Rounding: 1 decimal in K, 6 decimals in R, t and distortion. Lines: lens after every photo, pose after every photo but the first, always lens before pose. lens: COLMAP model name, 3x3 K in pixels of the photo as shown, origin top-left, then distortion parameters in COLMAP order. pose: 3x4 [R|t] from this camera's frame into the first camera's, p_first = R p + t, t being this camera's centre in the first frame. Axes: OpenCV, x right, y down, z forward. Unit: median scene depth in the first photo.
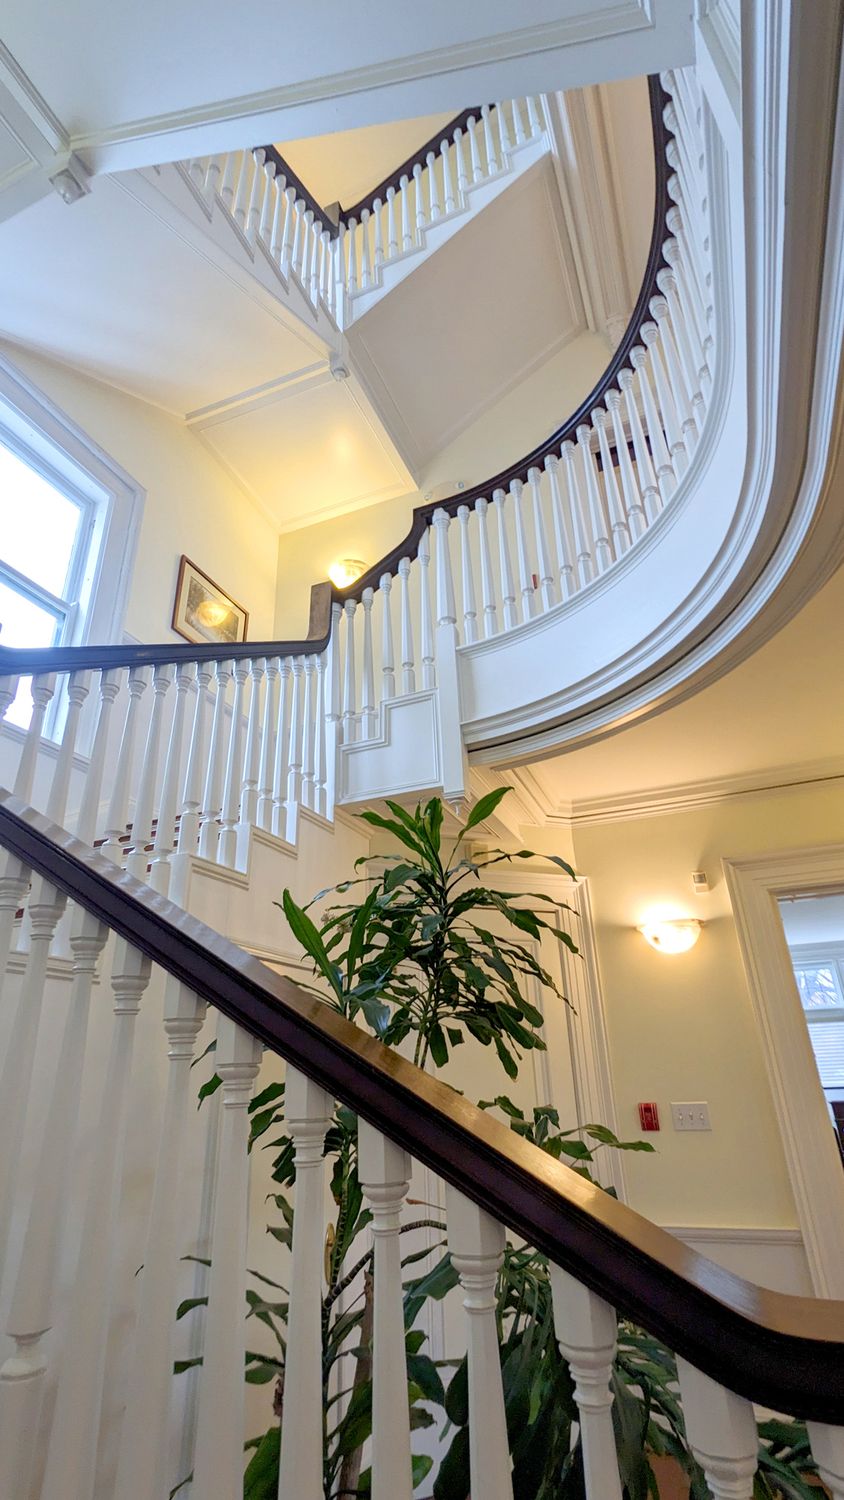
lens RADIAL K [[719.2, 0, 423.0], [0, 719.2, 746.7], [0, 0, 1]] dist [-0.002023, 0.000343]
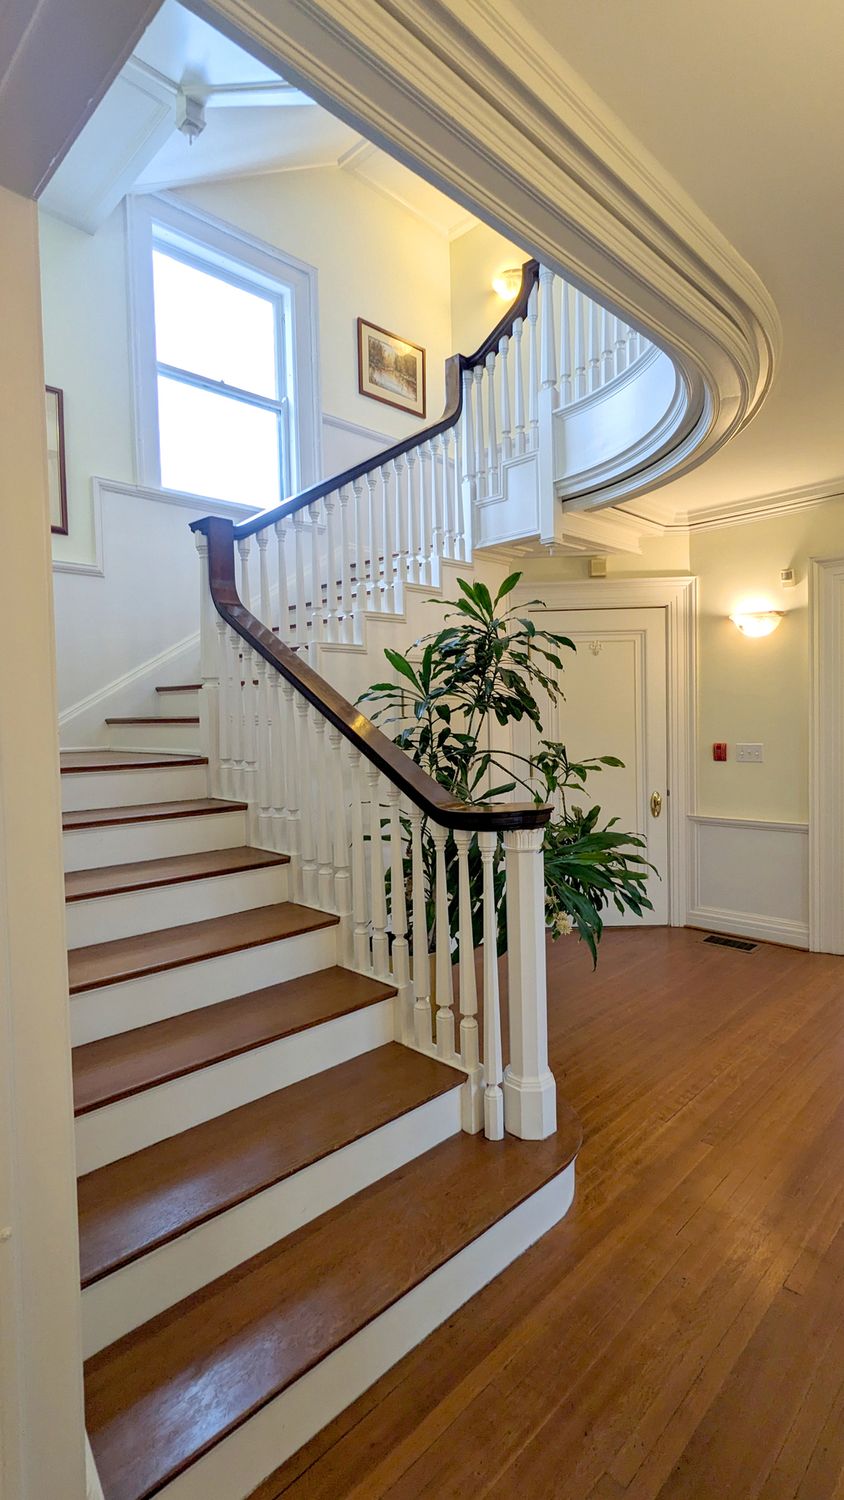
lens RADIAL K [[719.2, 0, 423.0], [0, 719.2, 746.7], [0, 0, 1]] dist [-0.002023, 0.000343]
pose [[0.924091, 0.025695, -0.381309, 0.315061], [0.155899, 0.885604, 0.437494, -0.195848], [0.348930, -0.463730, 0.814373, -0.335395]]
